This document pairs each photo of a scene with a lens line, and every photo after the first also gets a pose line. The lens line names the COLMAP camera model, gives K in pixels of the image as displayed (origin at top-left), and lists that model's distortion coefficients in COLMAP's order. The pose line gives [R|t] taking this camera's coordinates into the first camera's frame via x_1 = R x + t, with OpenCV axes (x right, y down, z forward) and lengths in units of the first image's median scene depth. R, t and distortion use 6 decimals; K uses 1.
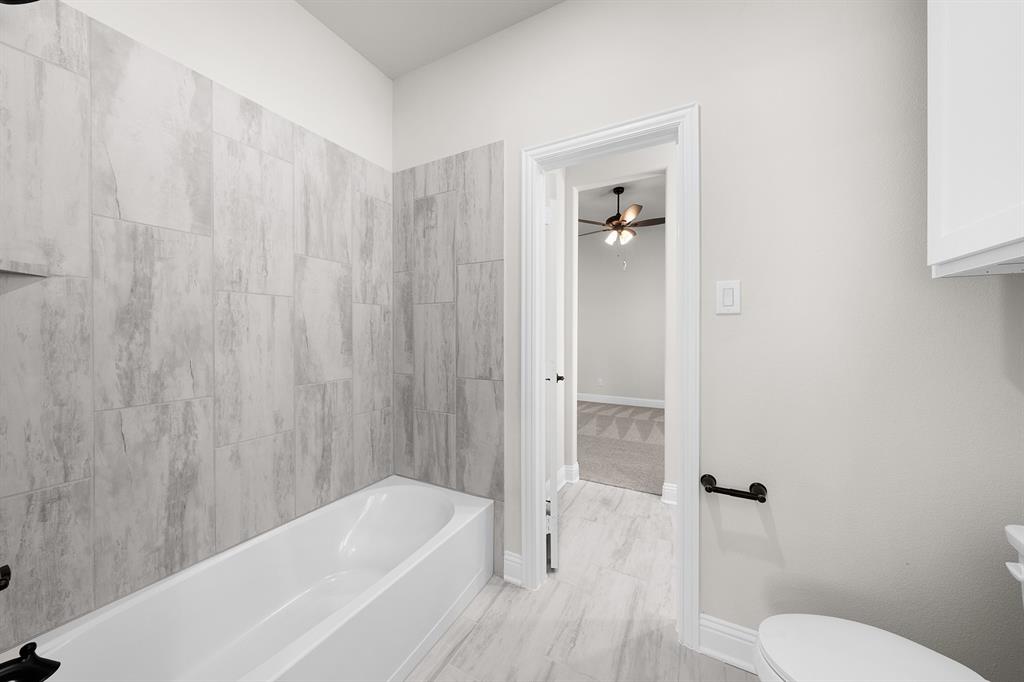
lens RADIAL K [[349.3, 0, 510.6], [0, 349.3, 335.5], [0, 0, 1]] dist [0.000143, 0.000174]
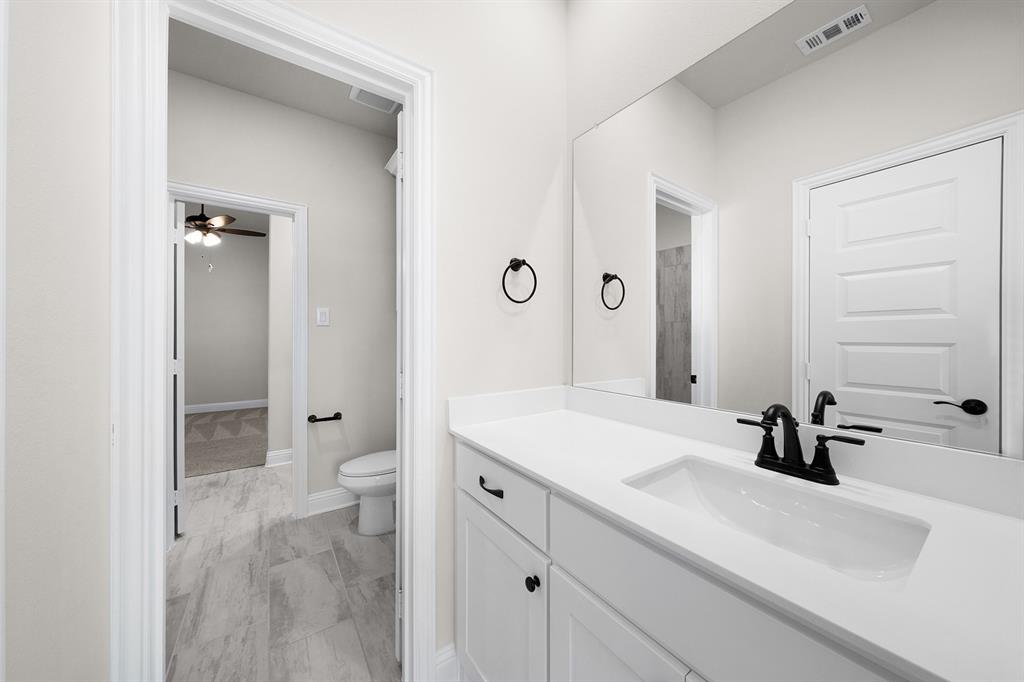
lens RADIAL K [[349.3, 0, 510.6], [0, 349.3, 335.5], [0, 0, 1]] dist [0.000143, 0.000174]
pose [[0.454047, 0.005007, 0.890964, -0.335189], [0.002355, 0.999974, -0.006819, 0.003042], [-0.890975, 0.005194, 0.454023, -0.423347]]
